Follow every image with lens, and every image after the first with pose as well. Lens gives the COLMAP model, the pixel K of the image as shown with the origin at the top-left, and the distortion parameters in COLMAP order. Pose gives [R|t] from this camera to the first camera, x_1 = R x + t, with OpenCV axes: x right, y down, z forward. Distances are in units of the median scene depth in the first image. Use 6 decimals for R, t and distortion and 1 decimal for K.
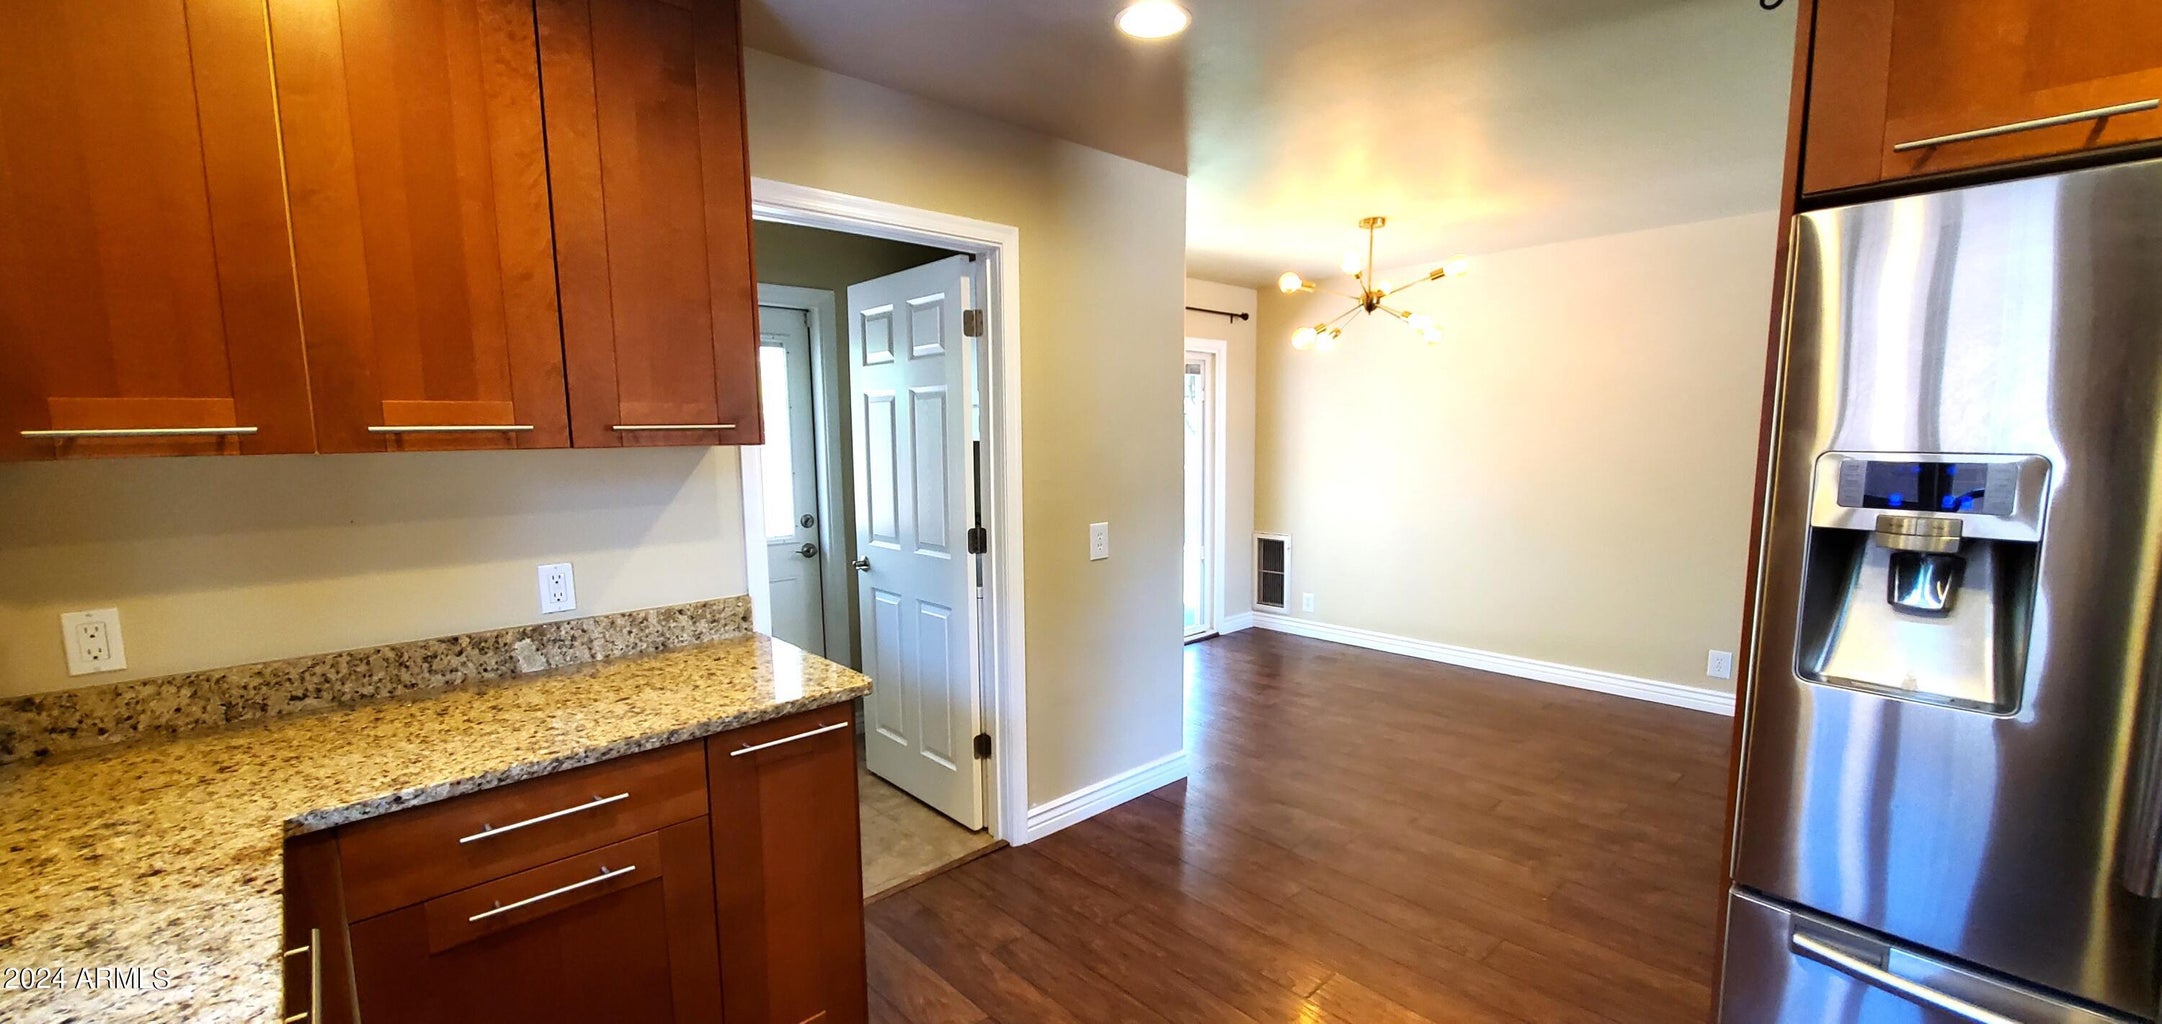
lens RADIAL K [[895.3, 0, 1080.8], [0, 895.3, 536.2], [0, 0, 1]] dist [-0.001864, -0.000902]
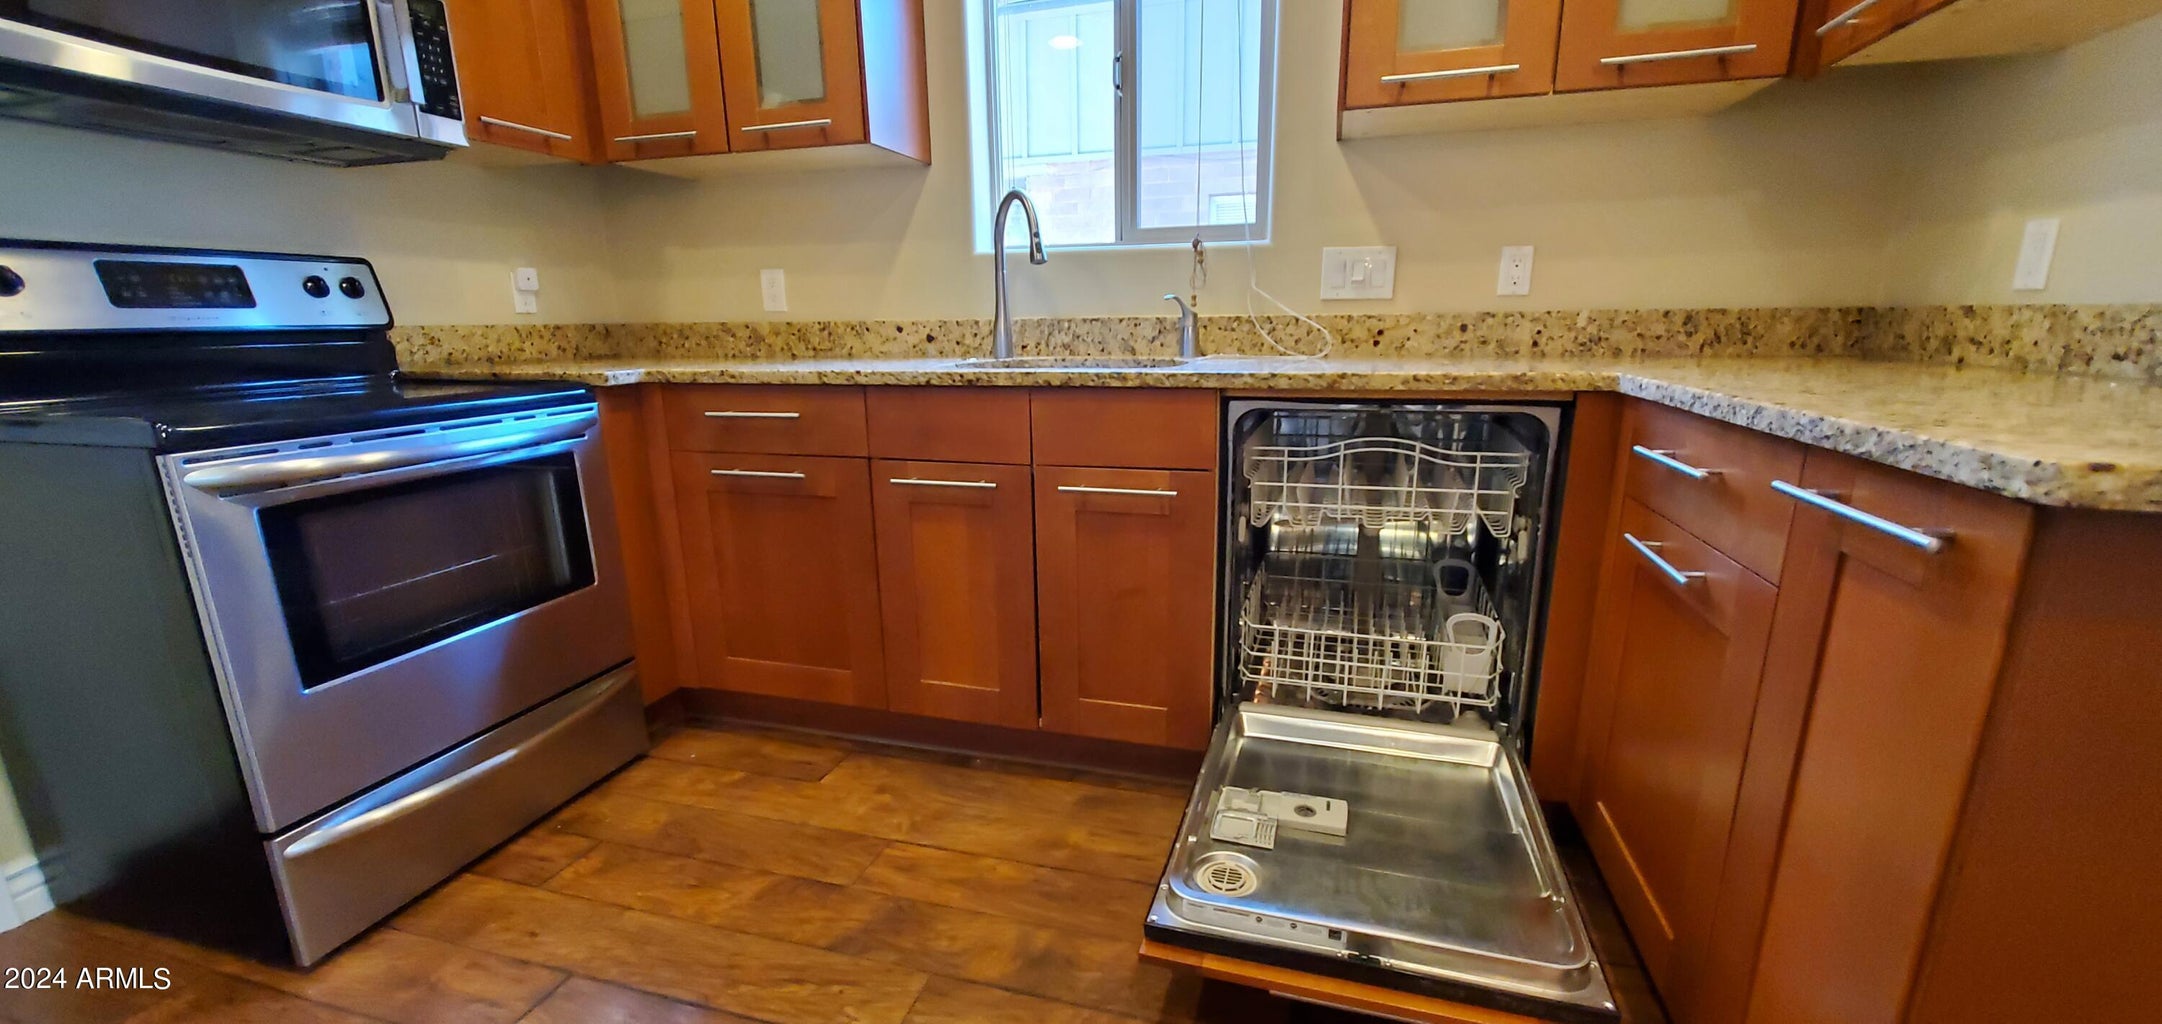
lens RADIAL K [[862.6, 0, 1079.9], [0, 862.6, 536.1], [0, 0, 1]] dist [-0.001001, 0.000322]
pose [[-0.864952, 0.144651, -0.480556, 0.253720], [-0.040384, 0.934393, 0.353947, 0.114118], [0.500227, 0.325554, -0.802364, 1.325428]]
